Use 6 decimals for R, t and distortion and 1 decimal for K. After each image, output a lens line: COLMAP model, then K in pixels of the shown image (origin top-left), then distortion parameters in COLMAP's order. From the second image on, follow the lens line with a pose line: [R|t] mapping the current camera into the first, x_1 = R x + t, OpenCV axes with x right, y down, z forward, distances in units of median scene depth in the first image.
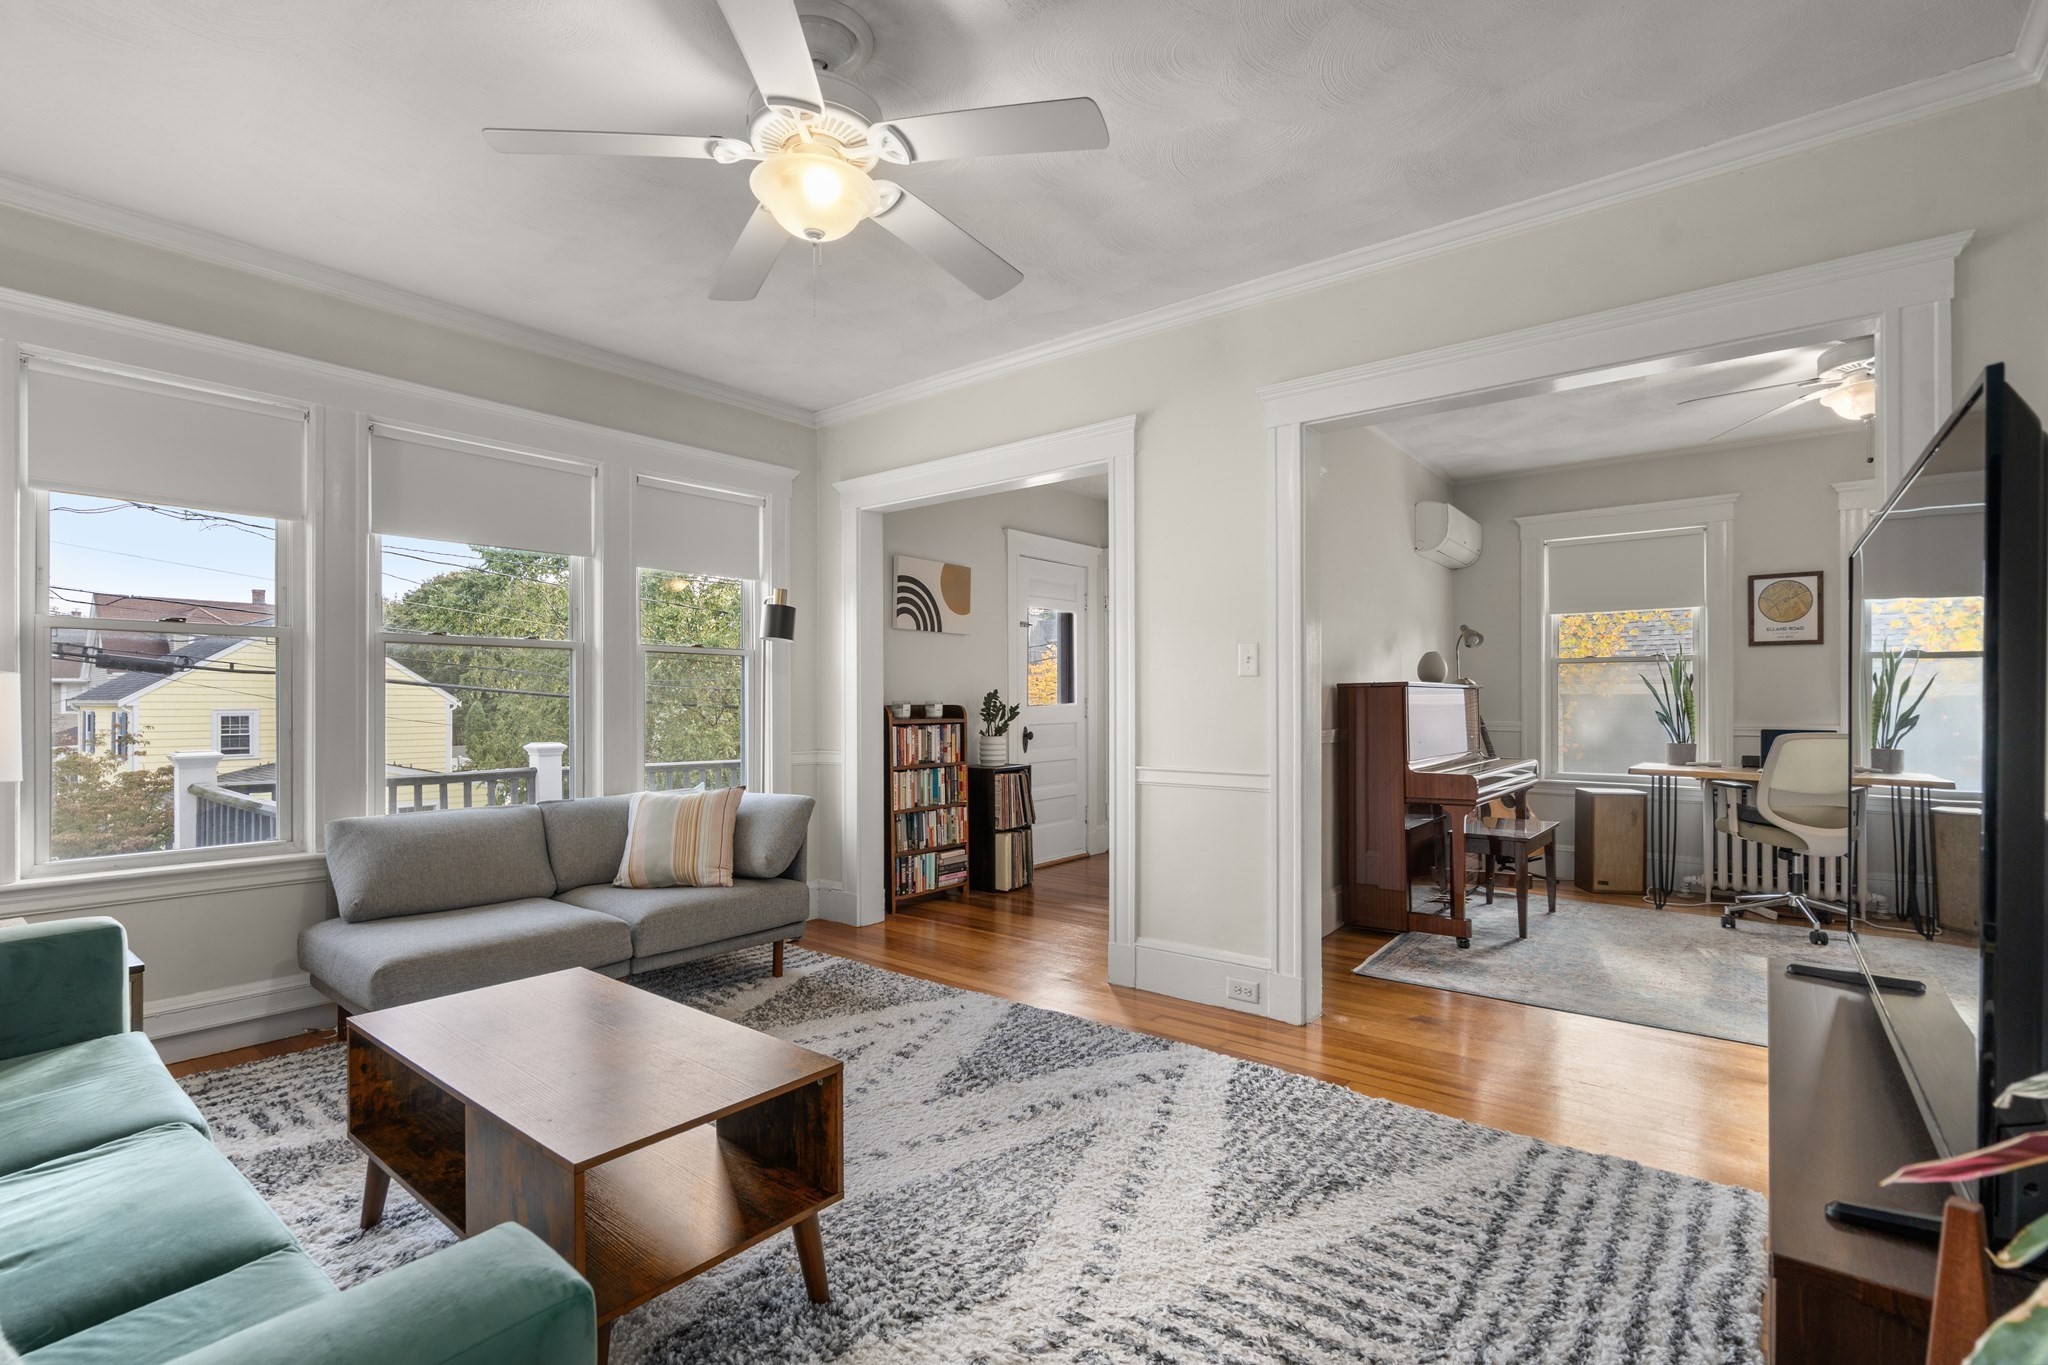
lens RADIAL K [[939.4, 0, 1023.7], [0, 939.4, 698.8], [0, 0, 1]] dist [0.002039, 0.000394]
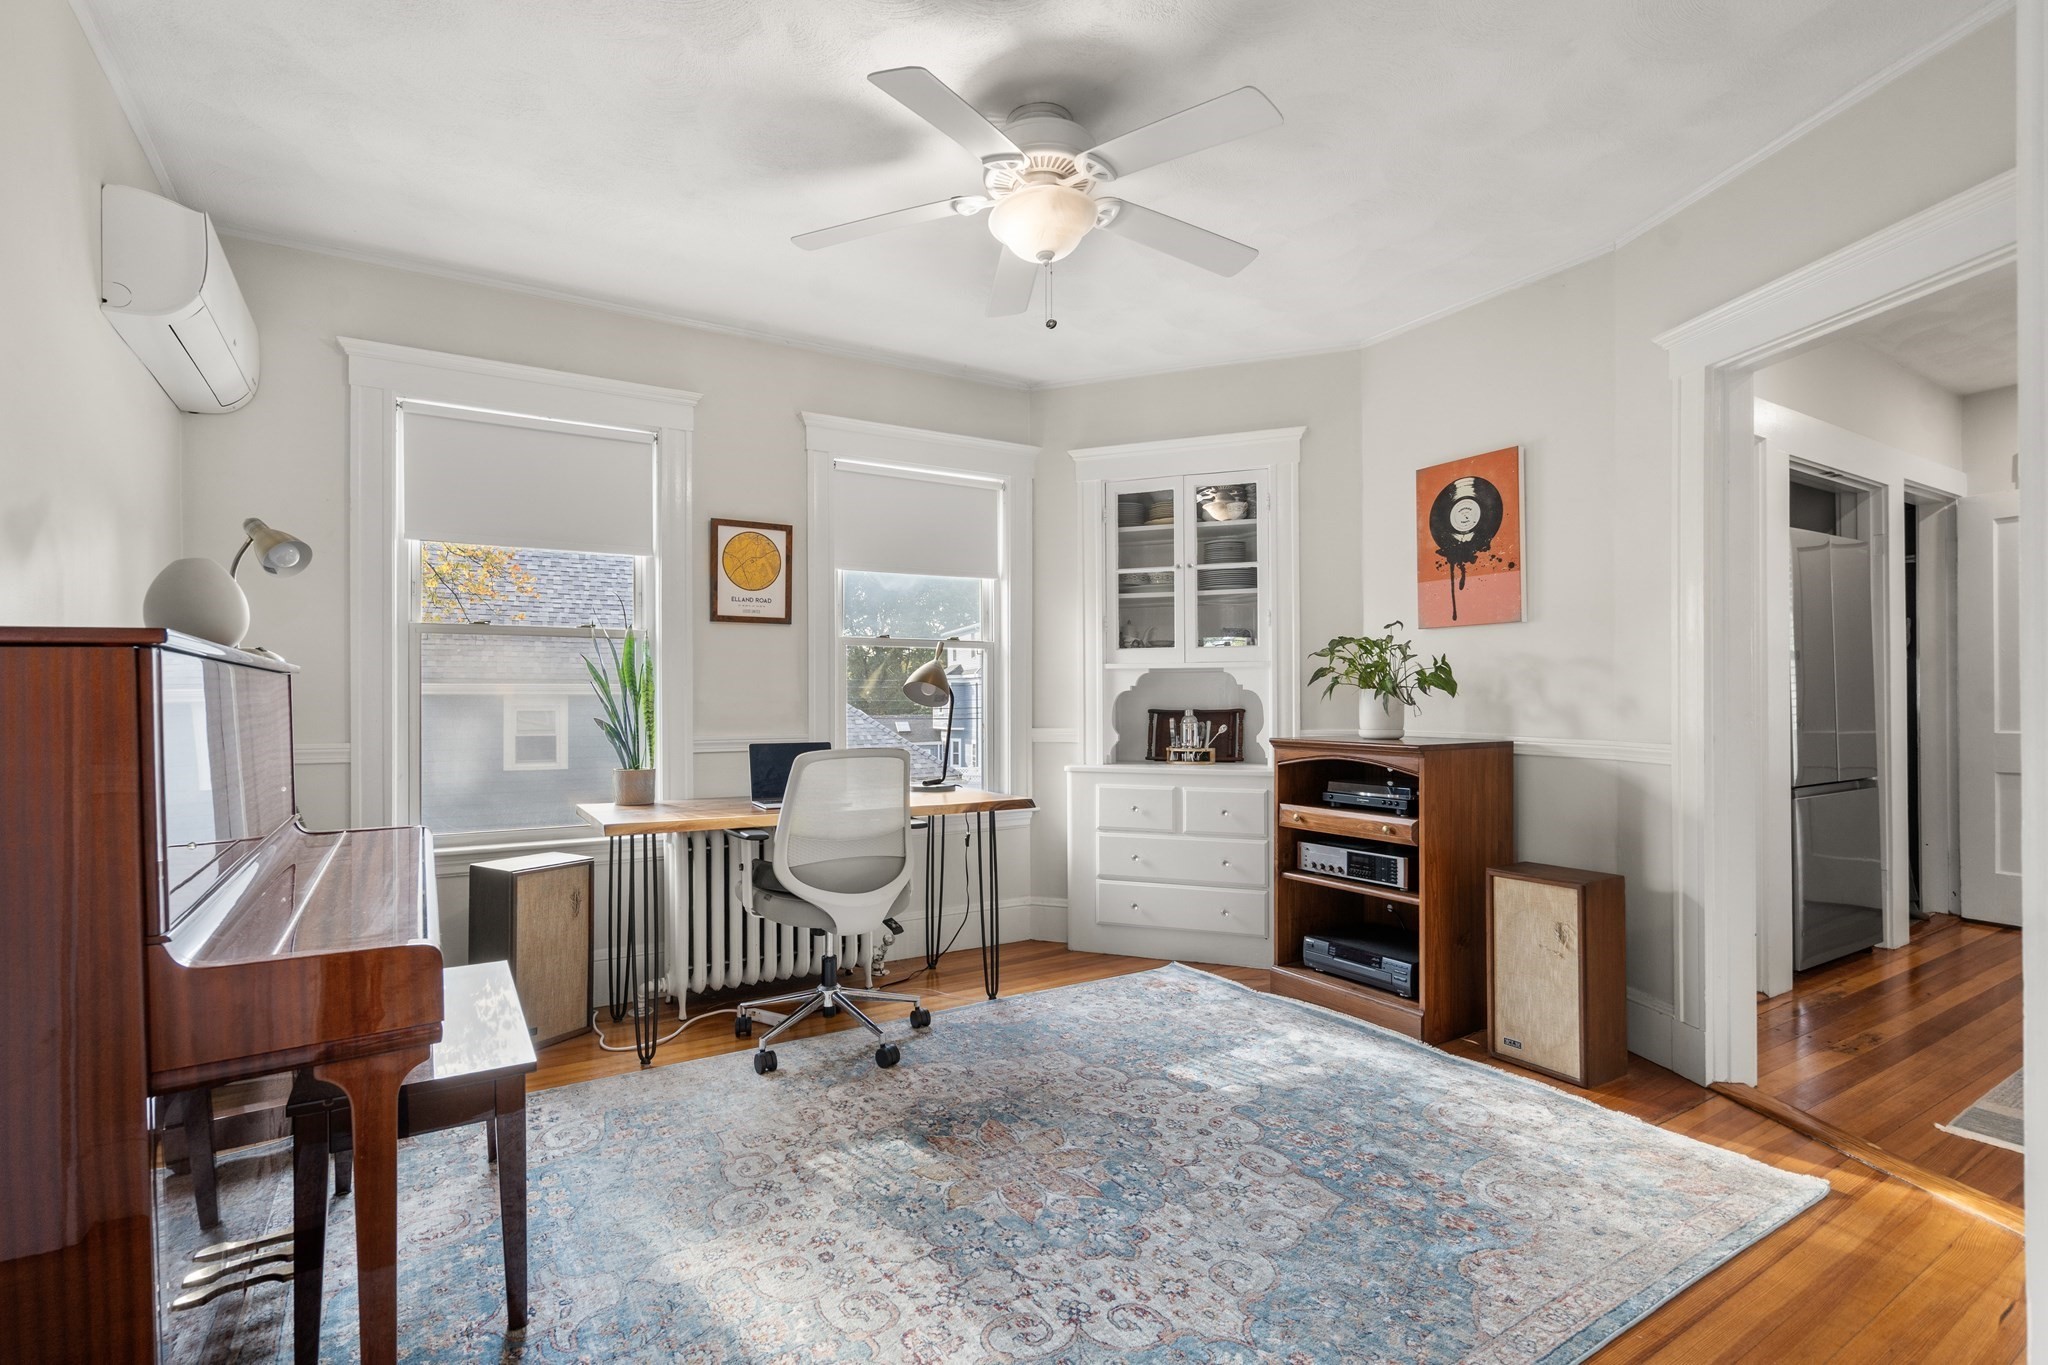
lens RADIAL K [[946.1, 0, 1004.8], [0, 946.1, 690.4], [0, 0, 1]] dist [-0.002511, -0.000083]
pose [[0.338717, 0.009021, 0.940845, 0.197682], [-0.000363, 0.999955, -0.009457, 0.001103], [-0.940888, 0.002862, 0.338705, 0.569857]]
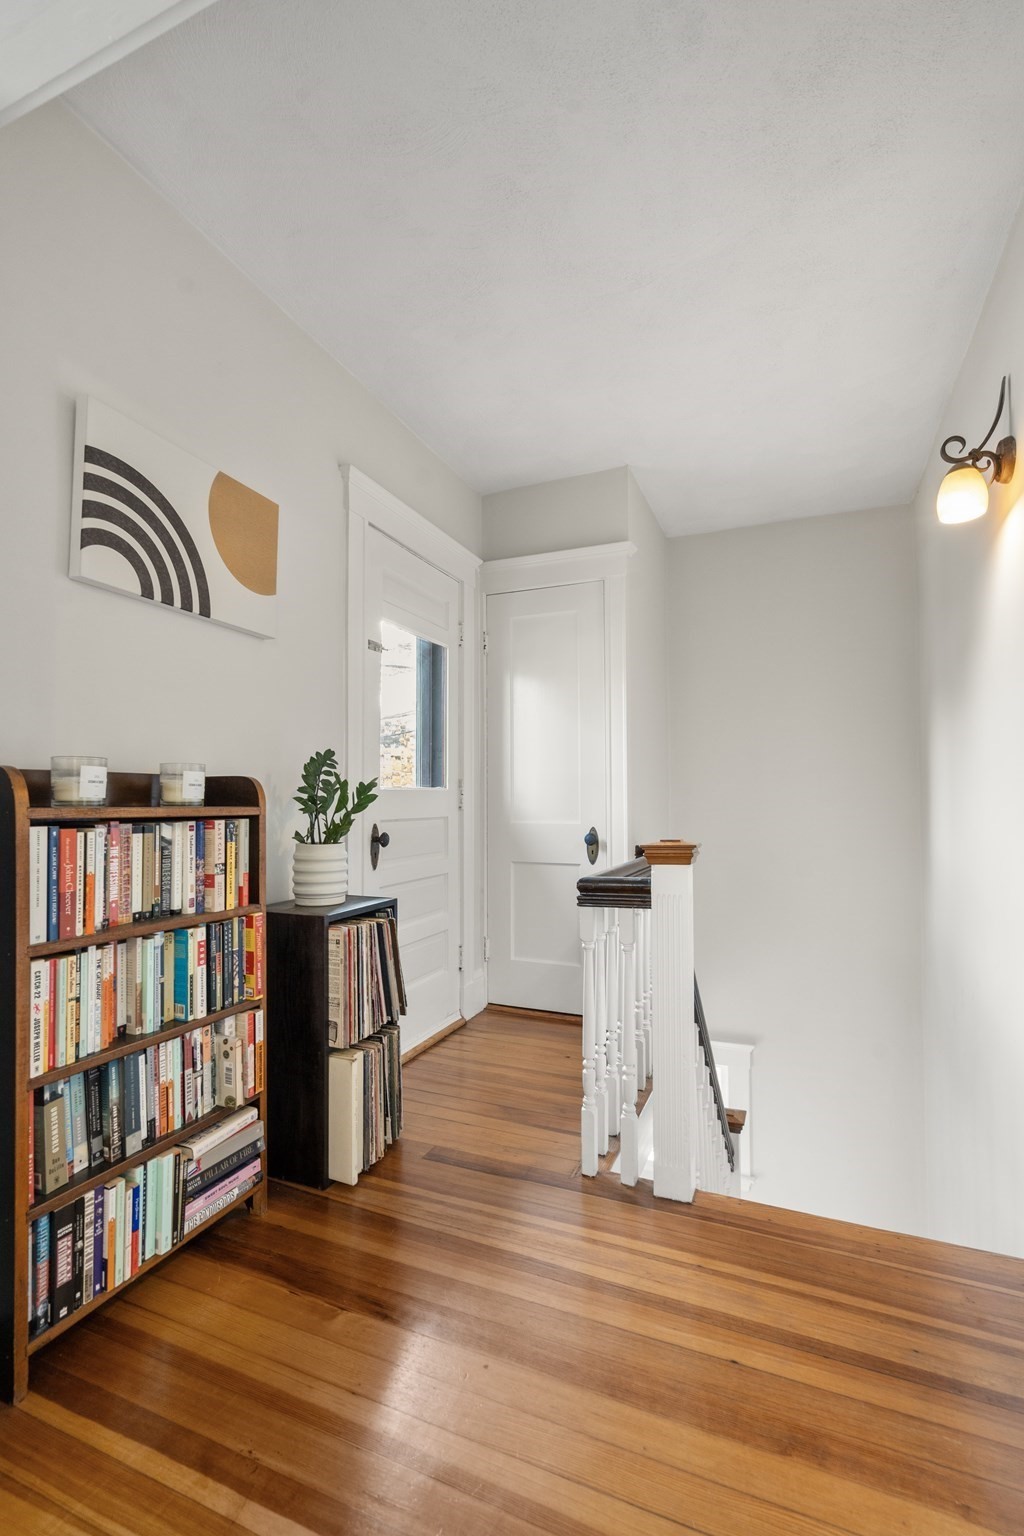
lens RADIAL K [[695.2, 0, 518.1], [0, 695.2, 782.4], [0, 0, 1]] dist [0.000021, 0.000239]
pose [[0.960177, 0.008379, 0.279267, -0.038411], [-0.000845, 0.999633, -0.027087, 0.018656], [-0.279391, 0.025773, 0.959831, 0.663917]]
